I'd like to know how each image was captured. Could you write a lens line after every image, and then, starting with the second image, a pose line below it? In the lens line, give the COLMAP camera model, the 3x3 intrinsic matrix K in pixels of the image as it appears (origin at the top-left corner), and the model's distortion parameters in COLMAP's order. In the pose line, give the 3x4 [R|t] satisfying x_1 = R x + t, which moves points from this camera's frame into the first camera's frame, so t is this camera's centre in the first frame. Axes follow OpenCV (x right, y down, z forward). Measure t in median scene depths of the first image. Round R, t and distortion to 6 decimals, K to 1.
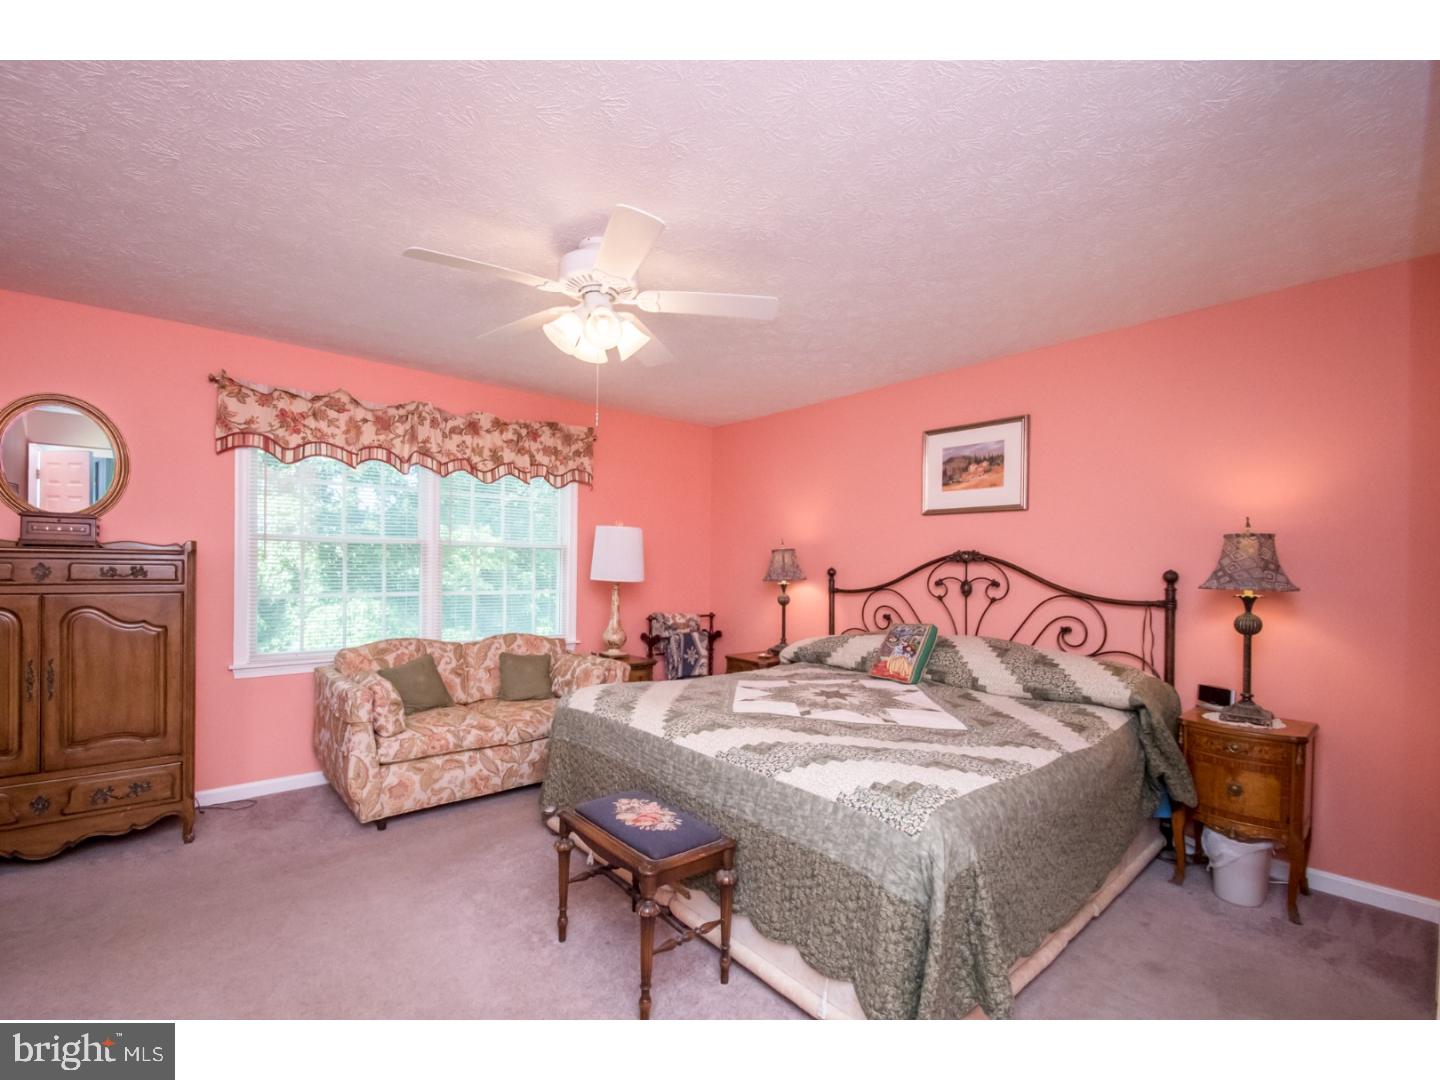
lens RADIAL K [[632.5, 0, 700.0], [0, 632.5, 569.5], [0, 0, 1]] dist [0.010325, -0.015616]
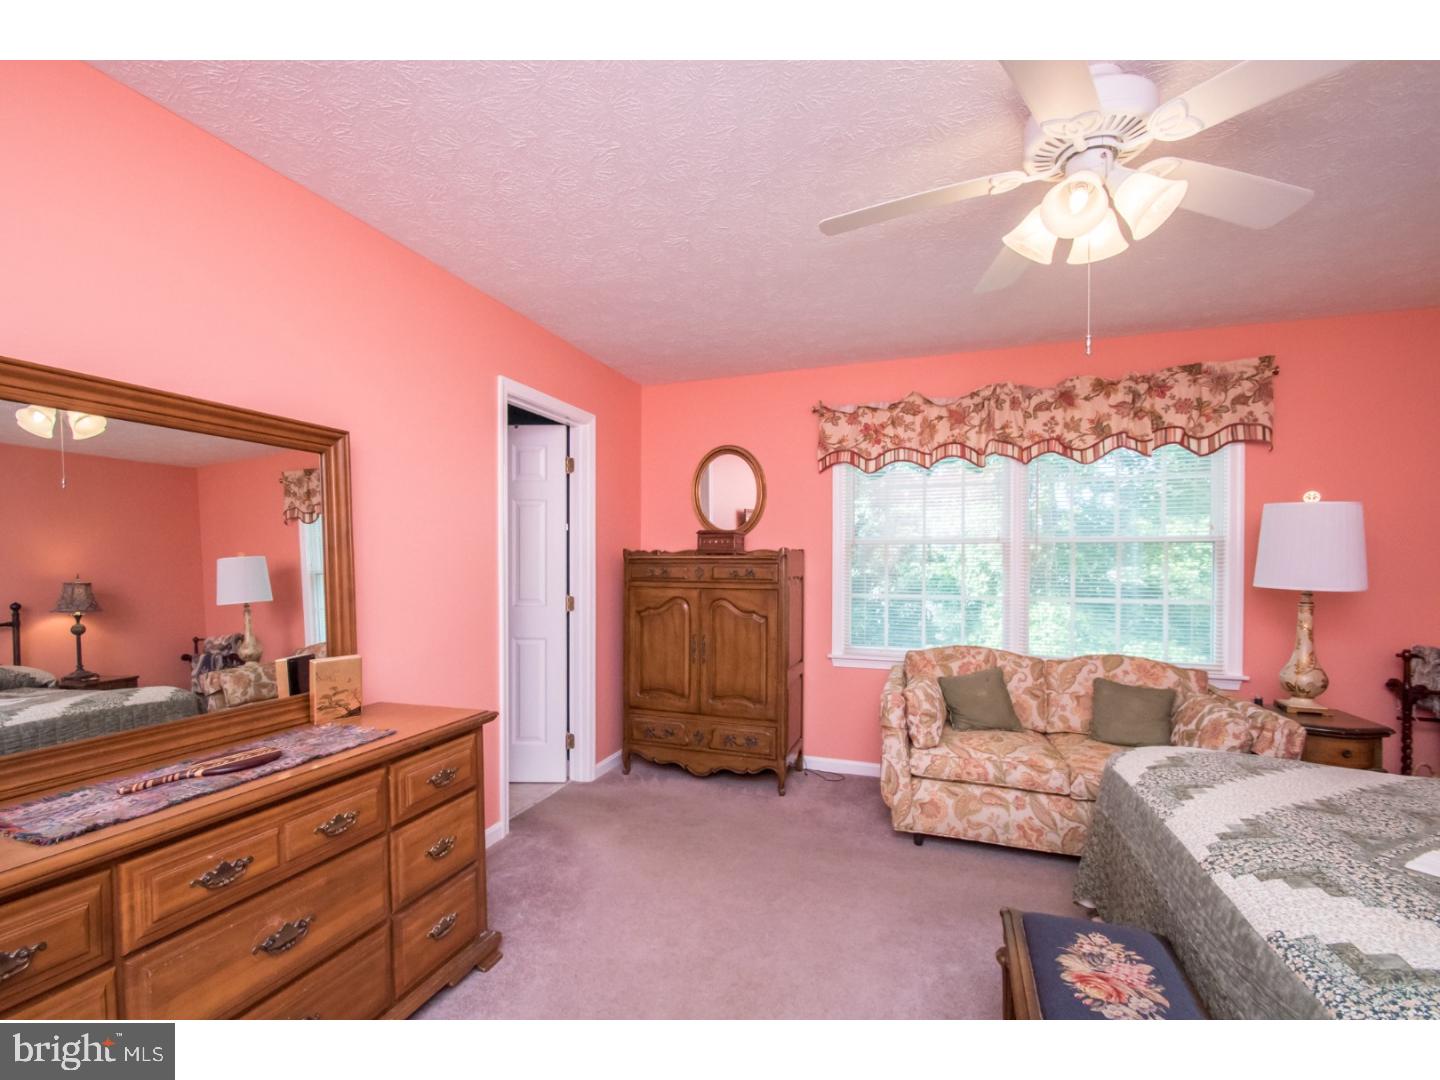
lens RADIAL K [[632.5, 0, 700.0], [0, 632.5, 569.5], [0, 0, 1]] dist [0.010325, -0.015616]
pose [[0.491096, -0.003428, -0.871099, 0.144546], [-0.000225, 0.999992, -0.004063, 0.001438], [0.871106, 0.002191, 0.491091, 0.215836]]
